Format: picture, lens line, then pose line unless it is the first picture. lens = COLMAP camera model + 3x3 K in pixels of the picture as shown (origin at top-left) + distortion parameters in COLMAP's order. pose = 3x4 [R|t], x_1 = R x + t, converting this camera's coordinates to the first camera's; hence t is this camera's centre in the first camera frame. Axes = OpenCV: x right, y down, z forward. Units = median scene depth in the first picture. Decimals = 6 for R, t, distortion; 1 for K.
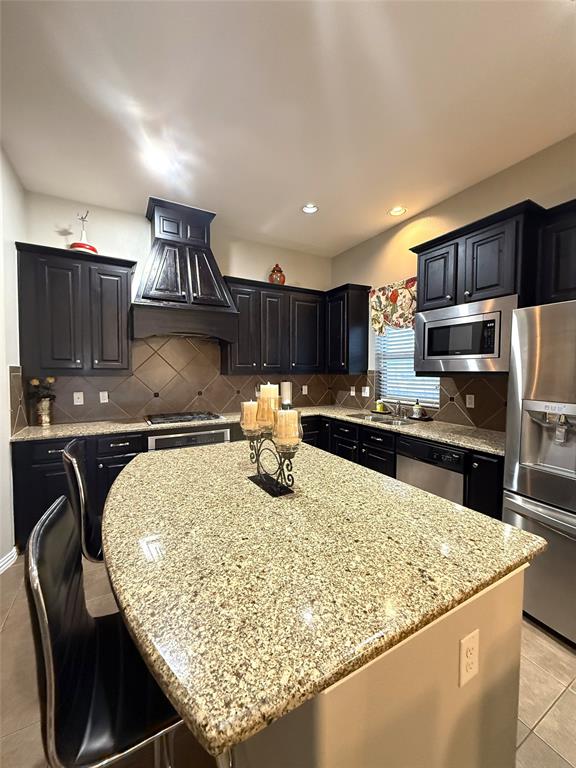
lens RADIAL K [[307.9, 0, 287.8], [0, 307.9, 384.5], [0, 0, 1]] dist [0.001827, 0.000090]
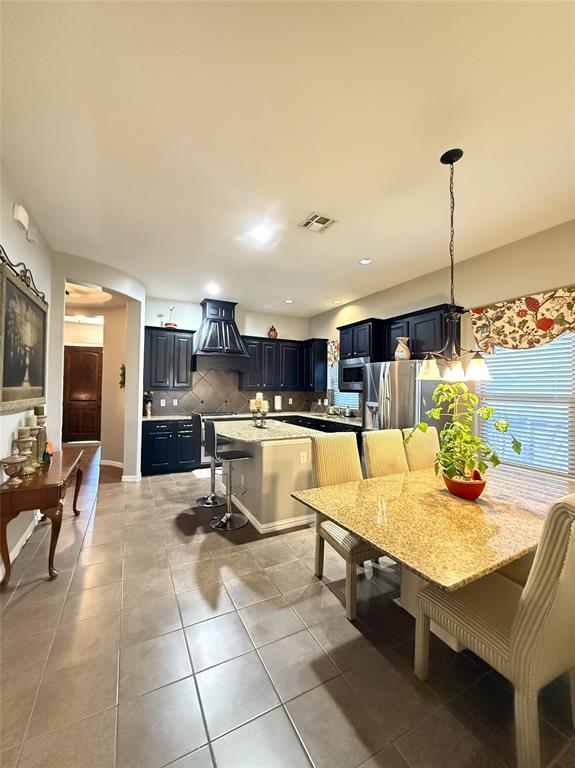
lens RADIAL K [[307.9, 0, 288.7], [0, 307.9, 383.8], [0, 0, 1]] dist [0.001827, 0.000090]
pose [[0.999477, 0.008529, -0.031195, 0.120912], [-0.010503, 0.997915, -0.063679, 0.037463], [0.030586, 0.063973, 0.997483, -0.745901]]
